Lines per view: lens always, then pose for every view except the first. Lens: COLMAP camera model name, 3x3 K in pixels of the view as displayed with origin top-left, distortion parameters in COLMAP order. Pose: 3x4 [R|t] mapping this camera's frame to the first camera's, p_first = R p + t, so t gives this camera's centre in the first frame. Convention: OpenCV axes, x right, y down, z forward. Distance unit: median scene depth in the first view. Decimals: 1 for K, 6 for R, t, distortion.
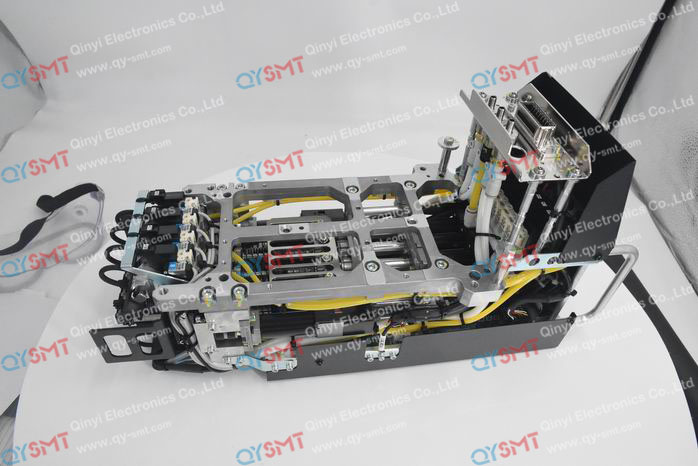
lens RADIAL K [[503.7, 0, 349.0], [0, 503.7, 233.0], [0, 0, 1]] dist [-0.110501, 0.106211]
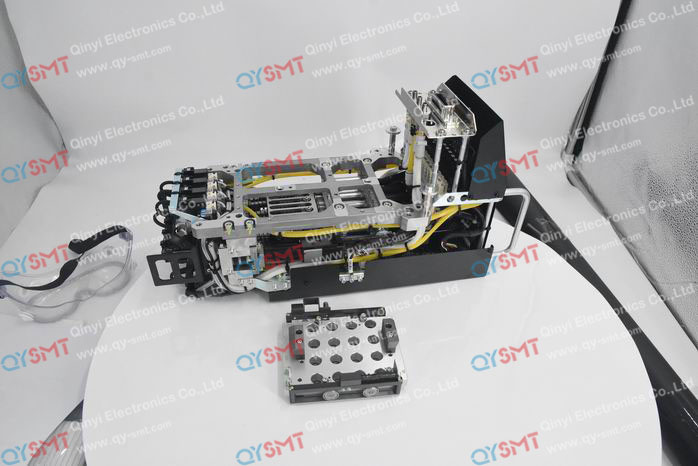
lens RADIAL K [[503.7, 0, 349.0], [0, 503.7, 233.0], [0, 0, 1]] dist [-0.110501, 0.106211]
pose [[0.998685, -0.049080, 0.014834, 0.046787], [0.050335, 0.993569, -0.101427, 0.282786], [-0.009761, 0.102040, 0.994732, -0.433797]]
